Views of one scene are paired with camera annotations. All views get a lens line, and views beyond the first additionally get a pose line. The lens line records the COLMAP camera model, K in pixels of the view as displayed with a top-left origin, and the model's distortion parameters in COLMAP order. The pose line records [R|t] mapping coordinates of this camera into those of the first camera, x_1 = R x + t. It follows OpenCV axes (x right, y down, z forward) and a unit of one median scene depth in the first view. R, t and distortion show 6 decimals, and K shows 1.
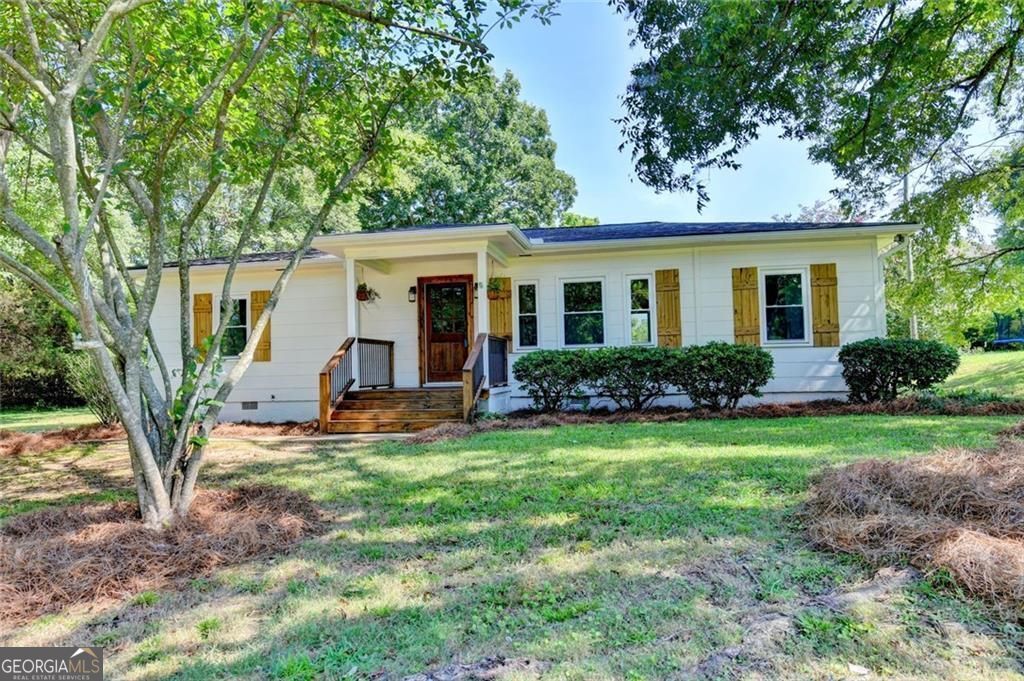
lens RADIAL K [[609.1, 0, 518.4], [0, 609.1, 339.1], [0, 0, 1]] dist [-0.001643, -0.000888]
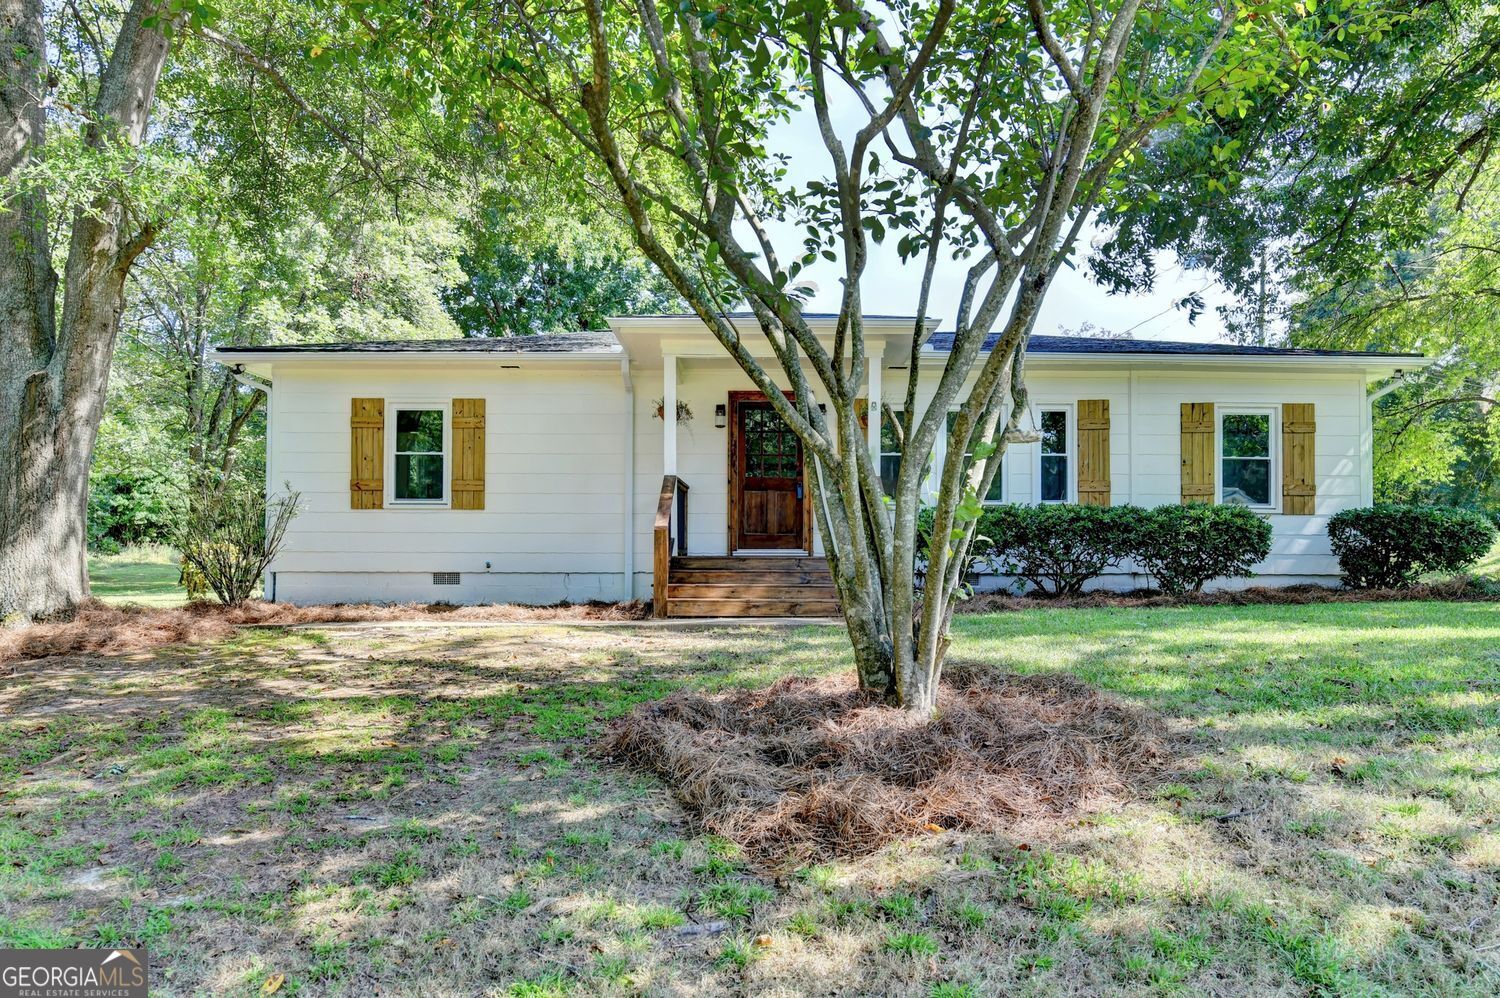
lens RADIAL K [[919.4, 0, 764.5], [0, 919.4, 525.5], [0, 0, 1]] dist [-0.003312, -0.000321]
pose [[0.985030, 0.032909, 0.169210, -0.317583], [-0.036593, 0.999155, 0.018694, 0.027379], [-0.168452, -0.024606, 0.985403, -0.000304]]
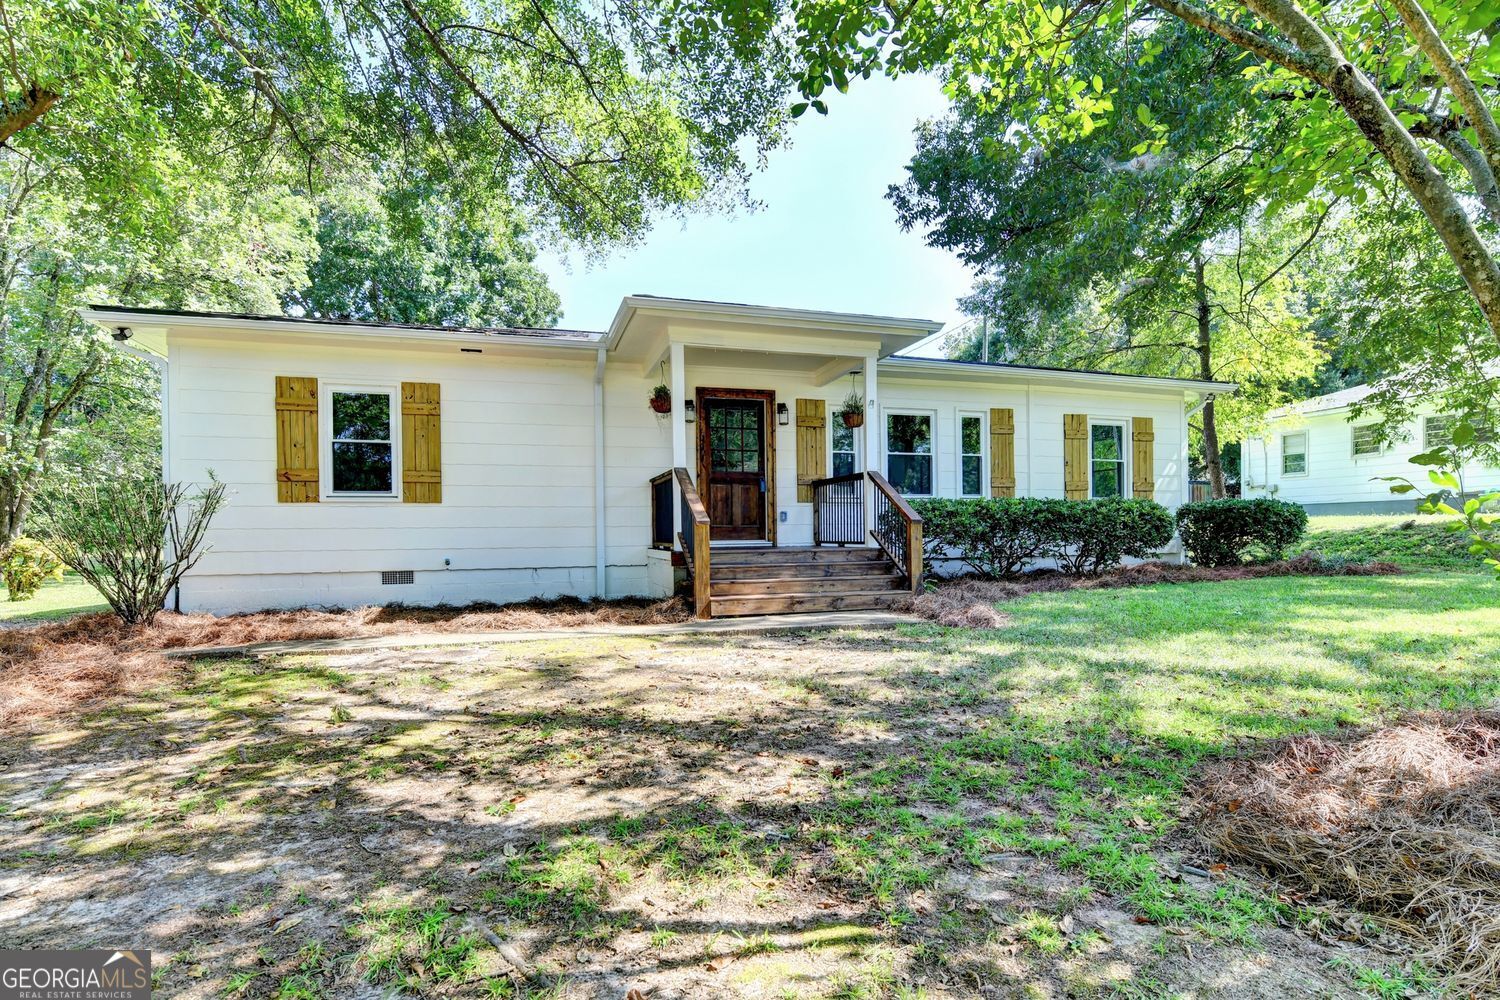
lens RADIAL K [[702.4, 0, 746.8], [0, 702.4, 526.0], [0, 0, 1]] dist [-0.003922, 0.000183]
pose [[0.898036, 0.019668, 0.439482, -0.498944], [-0.035087, 0.999020, 0.026988, 0.033821], [-0.438521, -0.039656, 0.897846, 0.283227]]
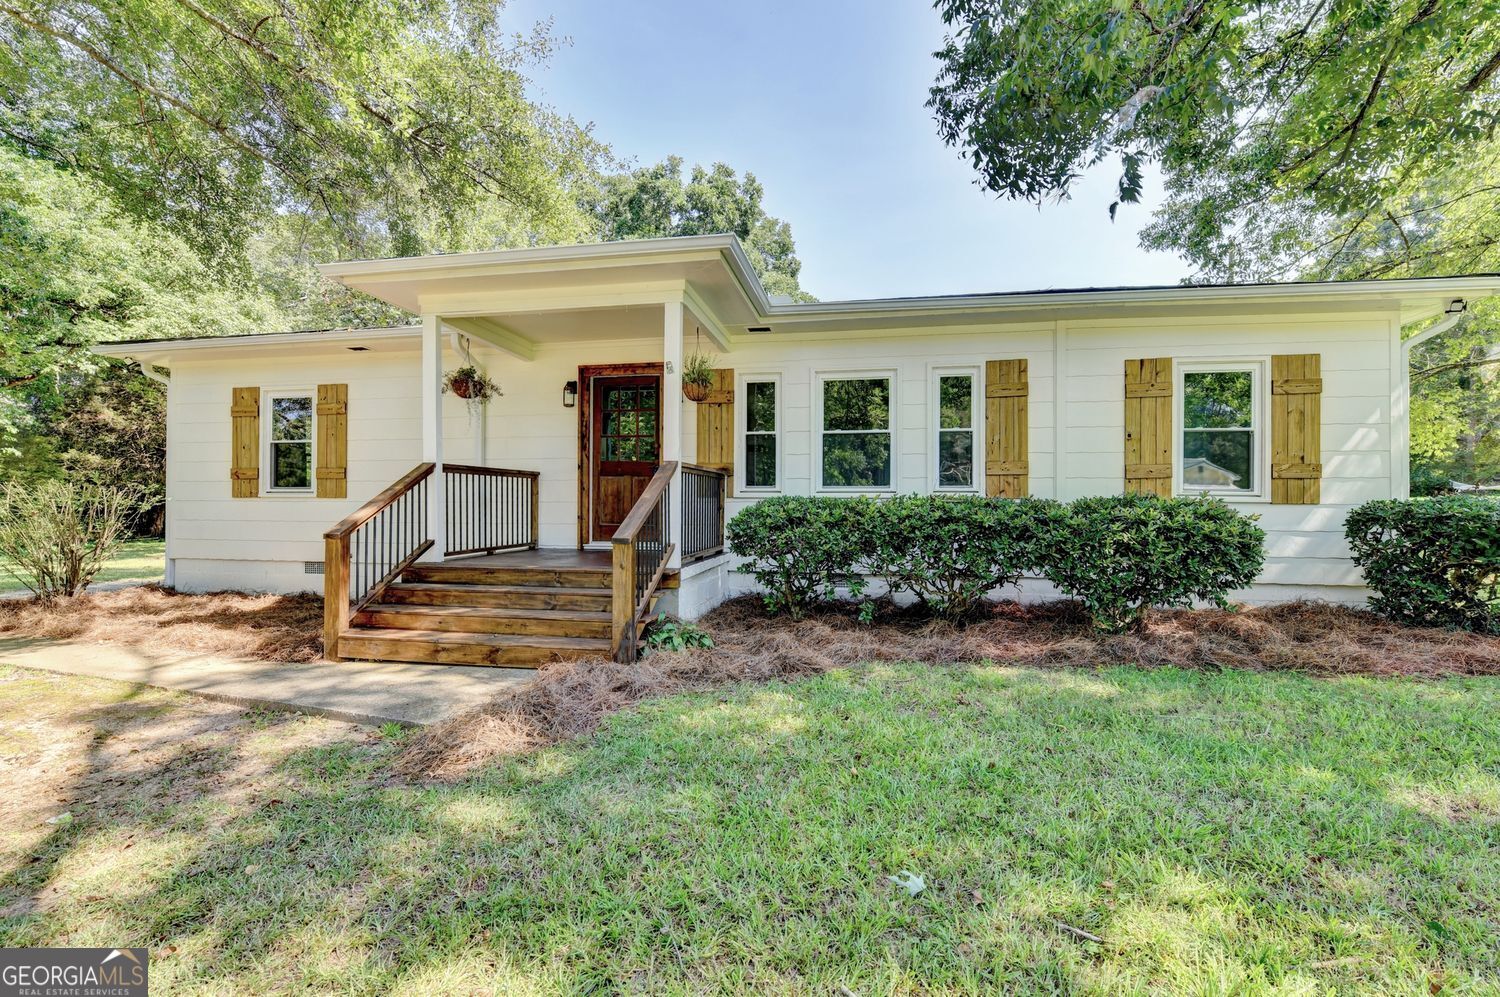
lens RADIAL K [[597.5, 0, 757.0], [0, 597.5, 499.1], [0, 0, 1]] dist [-0.007989, -0.000366]
pose [[0.999581, 0.028538, 0.004738, 0.011424], [-0.028725, 0.998539, 0.045776, -0.002730], [-0.003424, -0.045893, 0.998940, 0.442403]]
